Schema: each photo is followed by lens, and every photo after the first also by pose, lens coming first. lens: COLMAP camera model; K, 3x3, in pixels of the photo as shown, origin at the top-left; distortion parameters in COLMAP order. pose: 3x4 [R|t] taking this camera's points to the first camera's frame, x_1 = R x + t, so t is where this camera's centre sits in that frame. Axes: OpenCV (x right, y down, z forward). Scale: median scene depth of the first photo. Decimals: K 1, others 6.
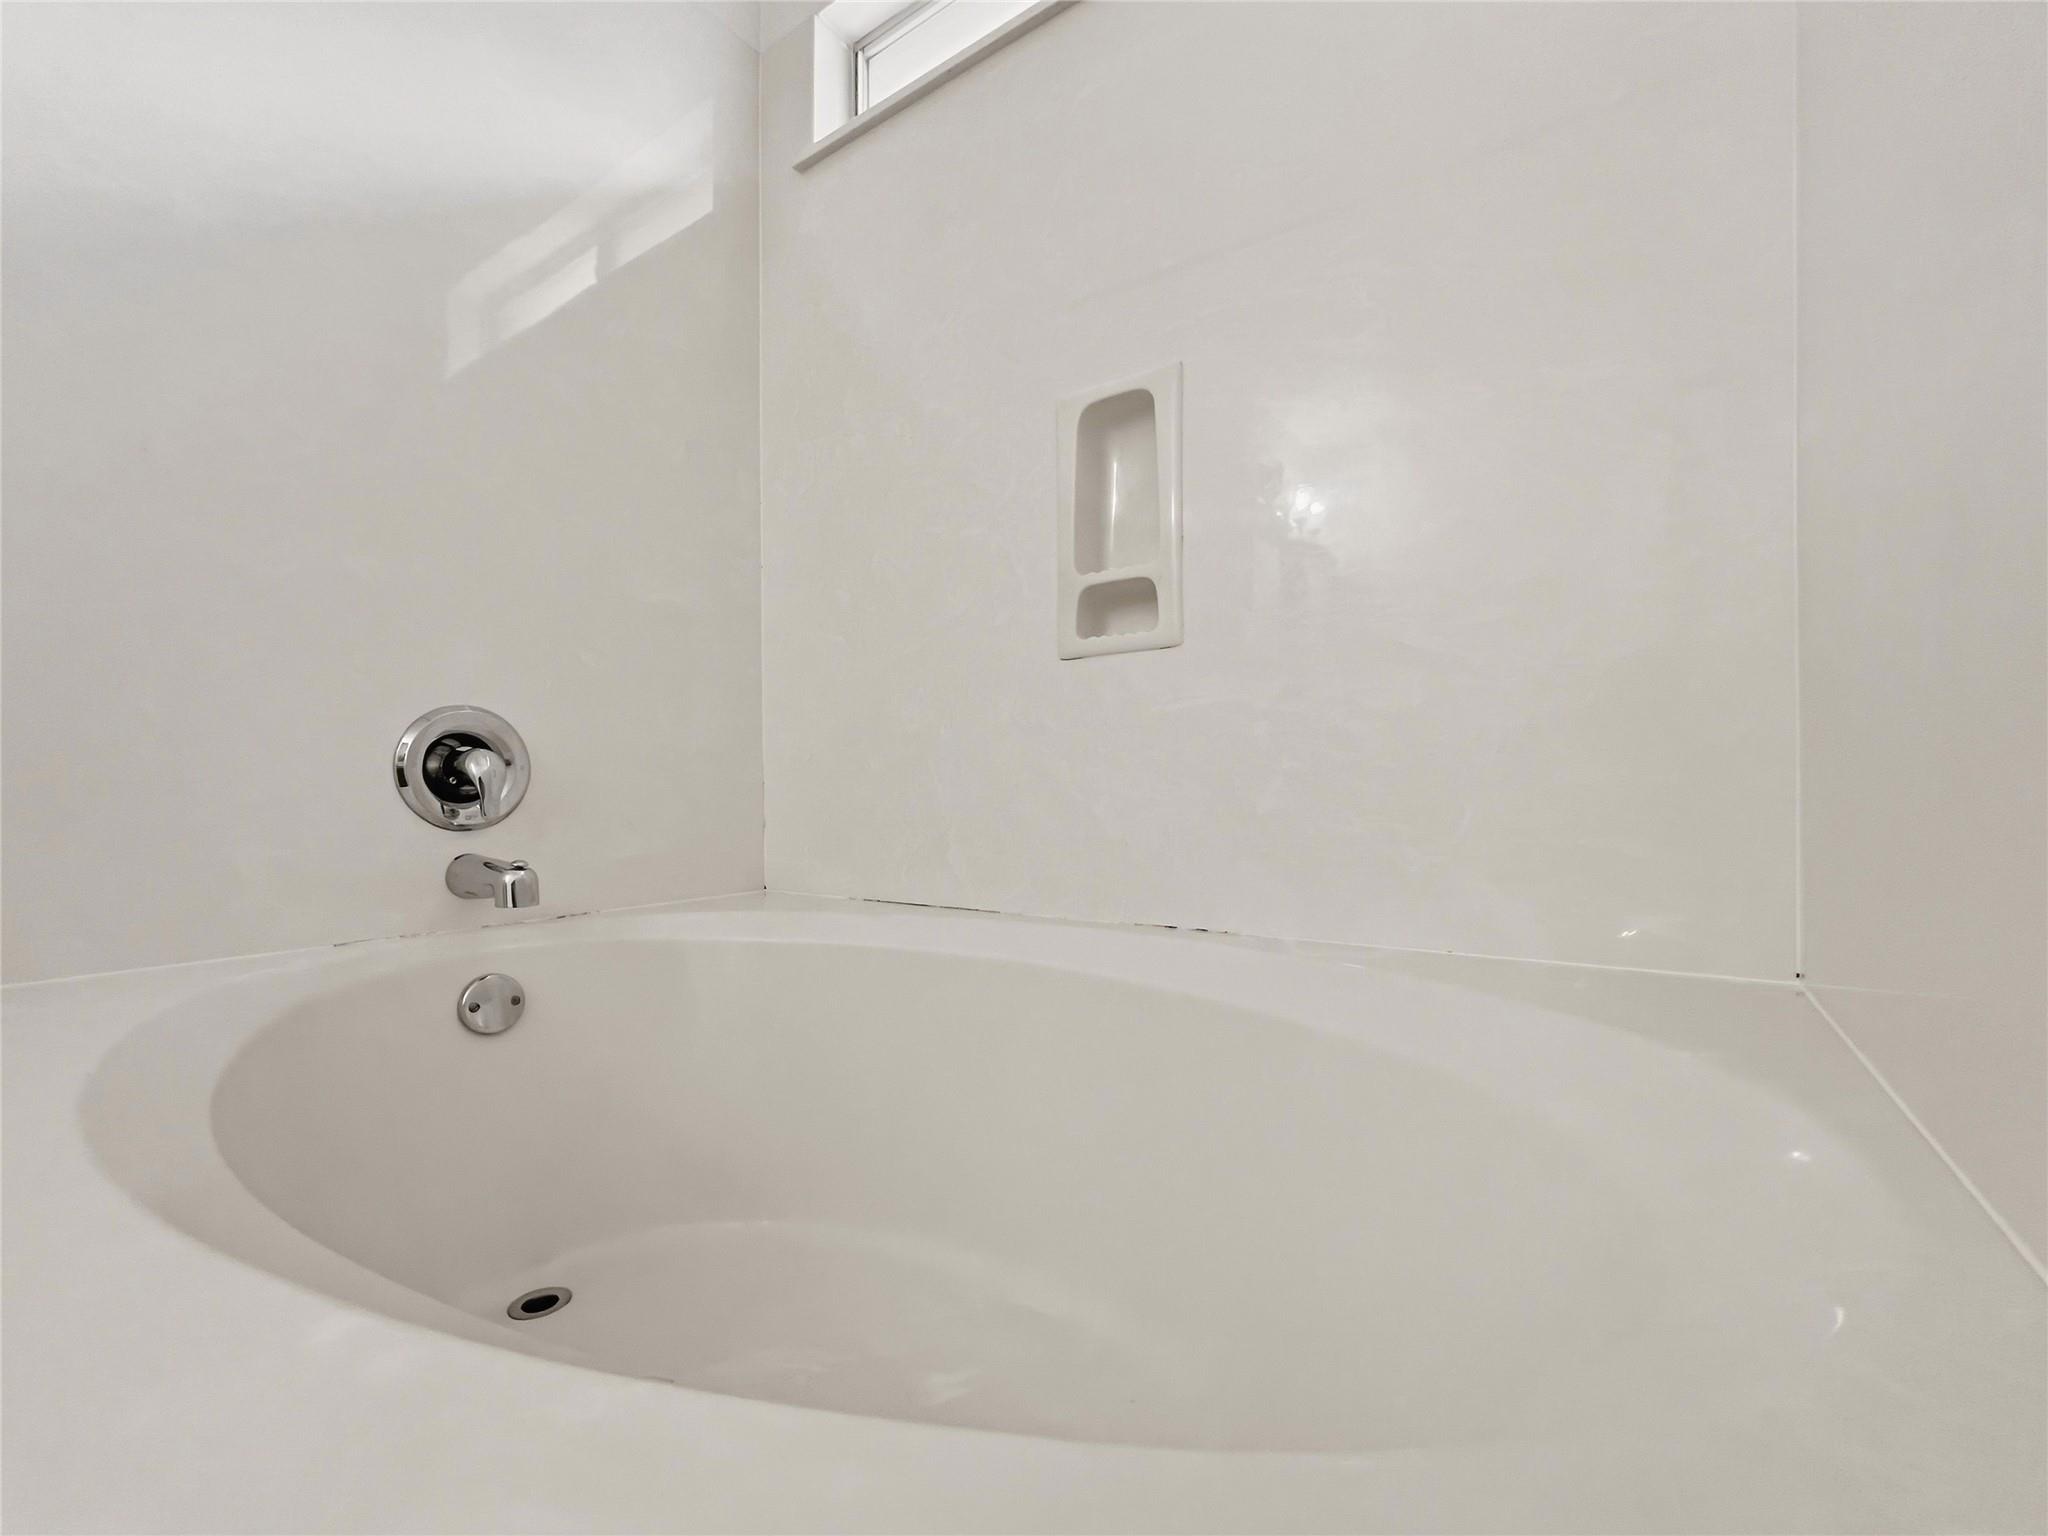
lens RADIAL K [[831.5, 0, 1008.8], [0, 831.5, 792.5], [0, 0, 1]] dist [-0.000398, 0.000014]
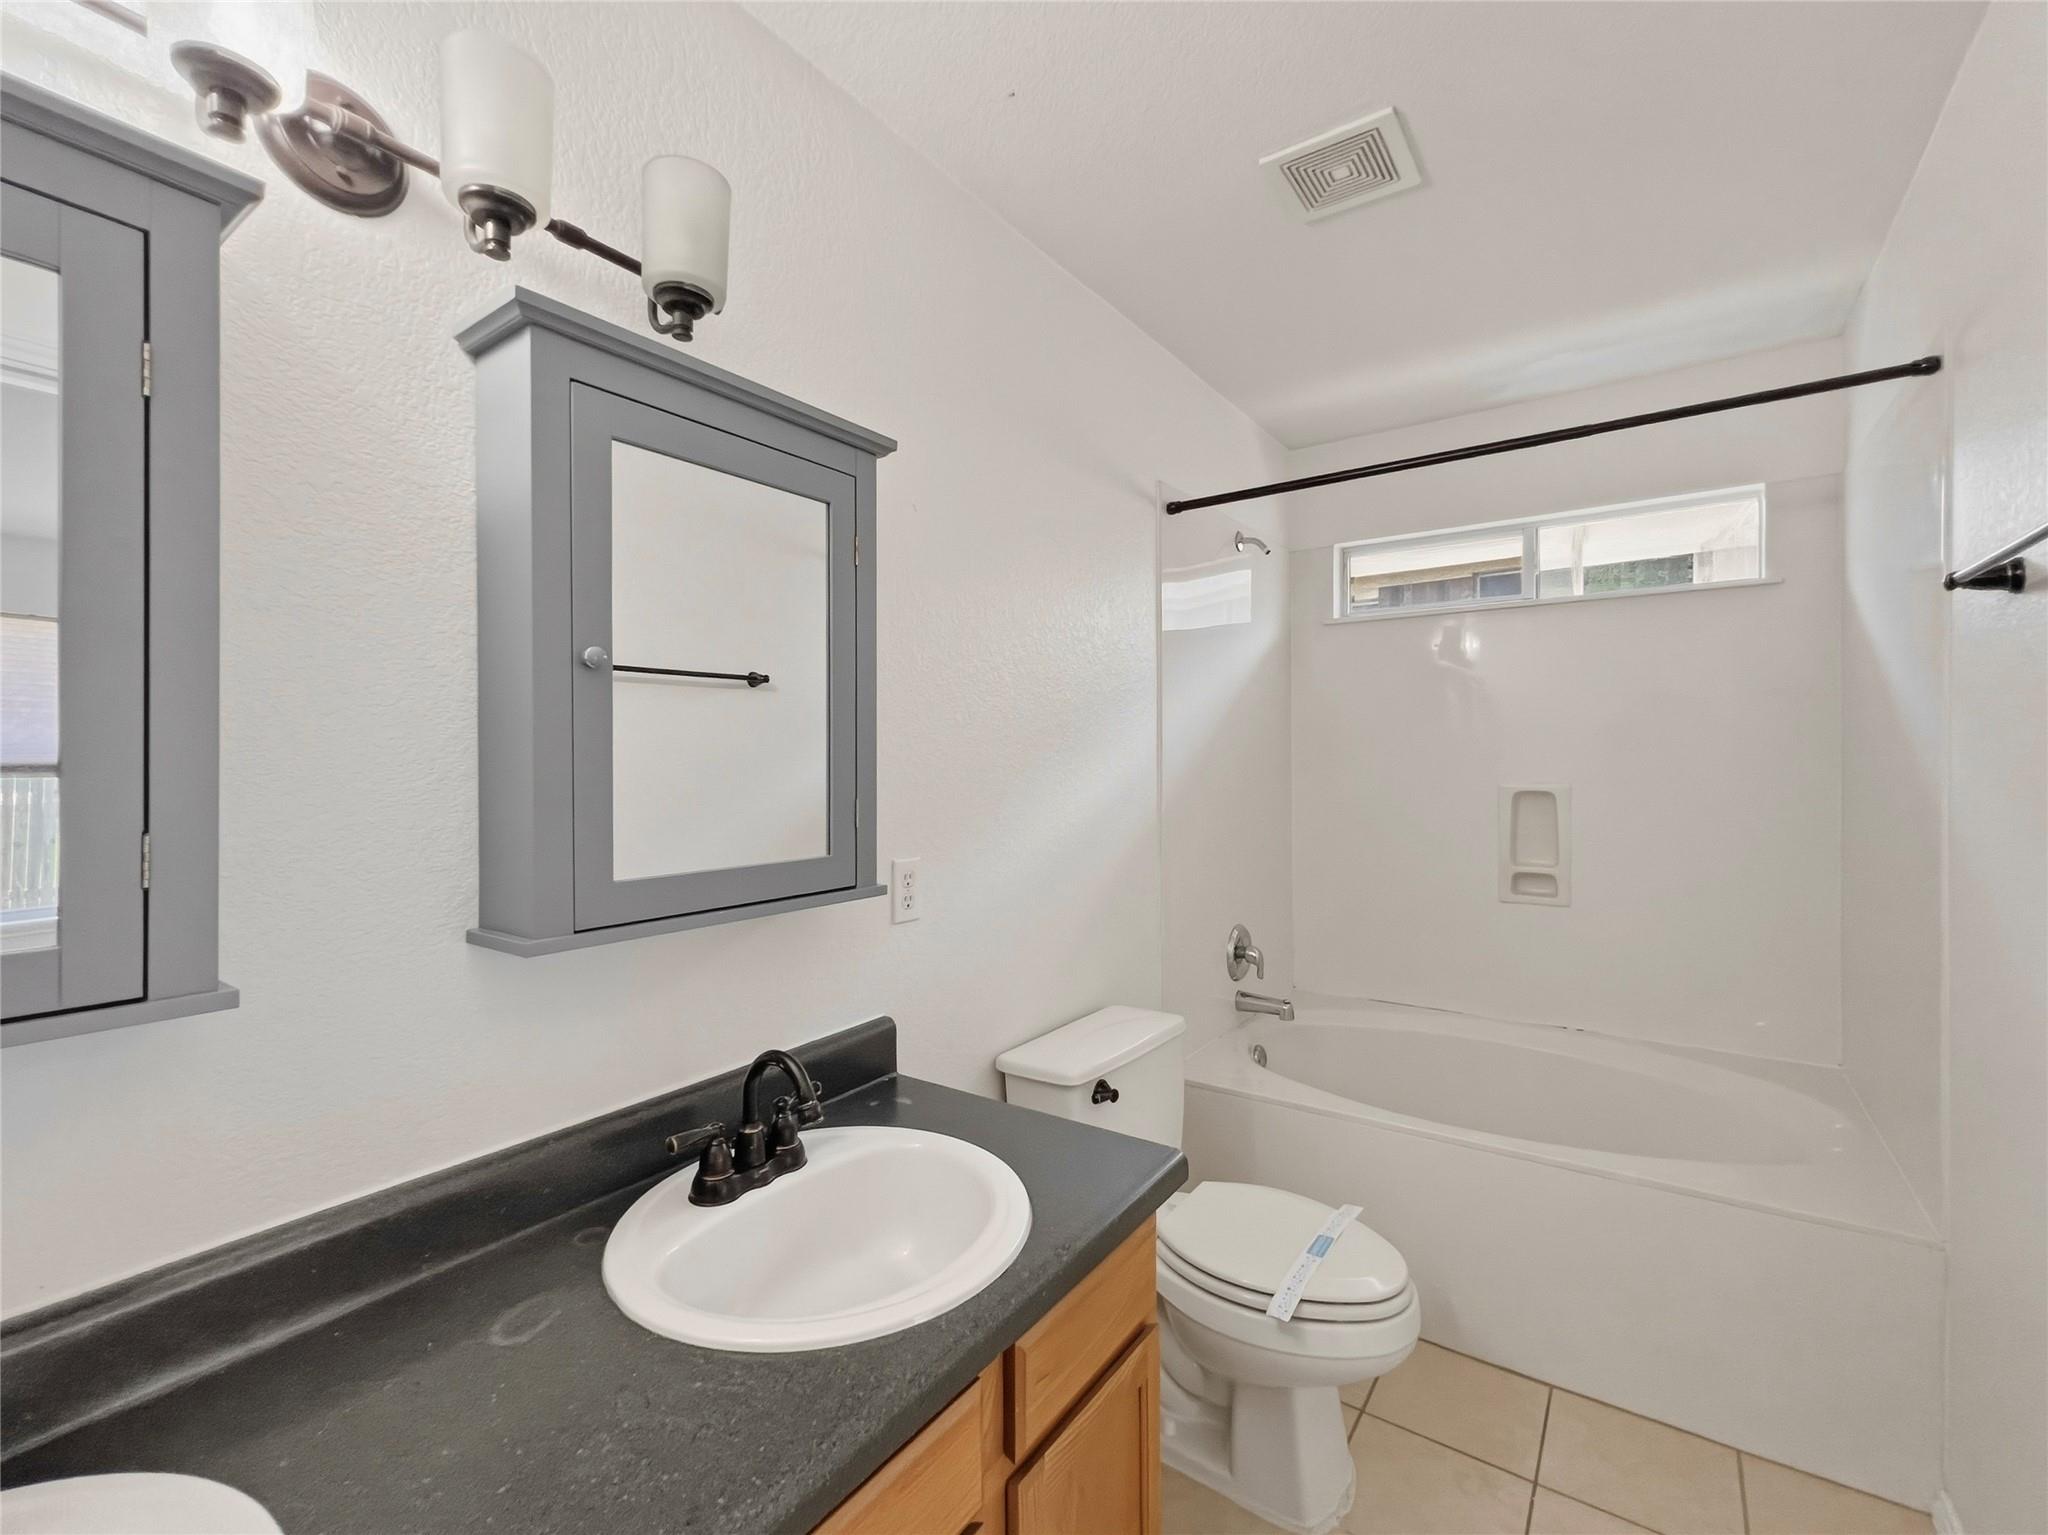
lens RADIAL K [[842.9, 0, 999.9], [0, 842.9, 755.9], [0, 0, 1]] dist [-0.001975, -0.000067]
pose [[0.999945, -0.004453, -0.009491, -1.268951], [0.004394, 0.999971, -0.006275, -0.549468], [0.009519, 0.006233, 0.999935, -1.283107]]
